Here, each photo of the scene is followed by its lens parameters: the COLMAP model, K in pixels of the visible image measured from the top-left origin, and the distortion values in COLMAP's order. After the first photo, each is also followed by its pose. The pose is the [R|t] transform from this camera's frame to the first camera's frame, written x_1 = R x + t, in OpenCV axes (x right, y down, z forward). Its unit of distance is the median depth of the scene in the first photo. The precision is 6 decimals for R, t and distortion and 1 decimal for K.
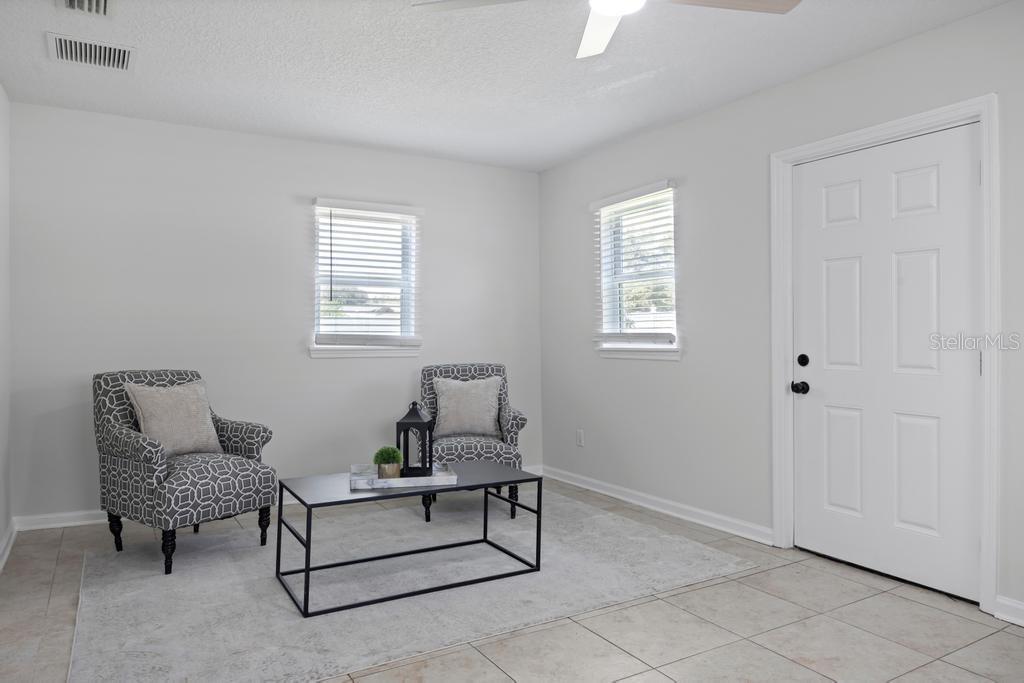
lens RADIAL K [[674.7, 0, 510.0], [0, 674.7, 334.7], [0, 0, 1]] dist [0.005855, 0.000745]
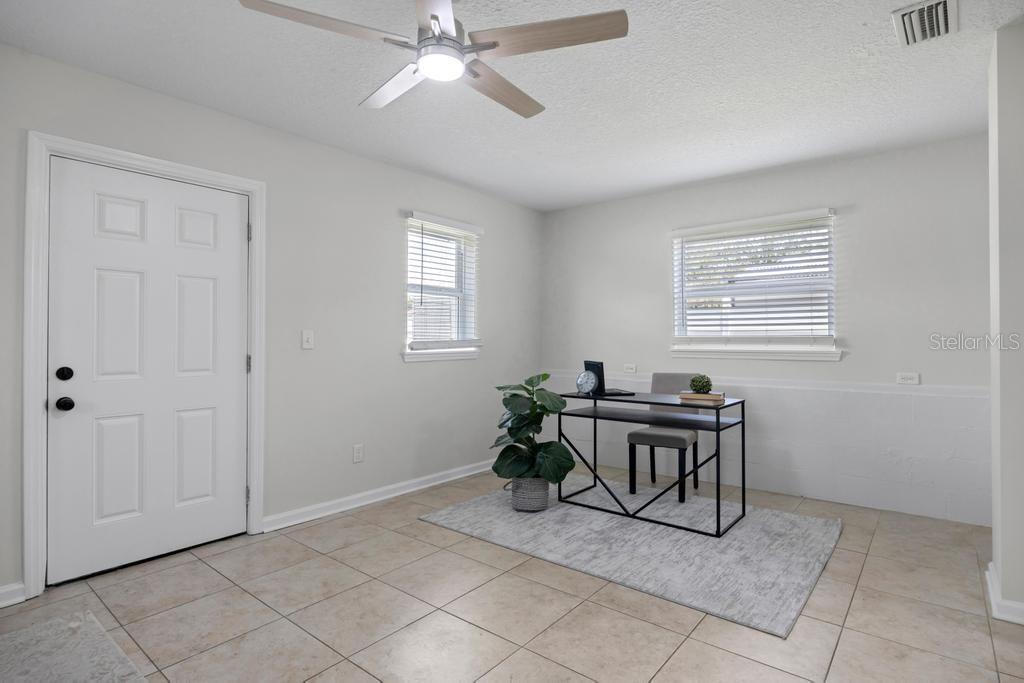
lens RADIAL K [[507.2, 0, 512.0], [0, 507.2, 339.1], [0, 0, 1]] dist [-0.005896, -0.001156]
pose [[-0.317246, 0.004385, 0.948333, -0.468691], [0.011409, 0.999935, -0.000807, -0.001849], [-0.948275, 0.010564, -0.317275, 0.755775]]
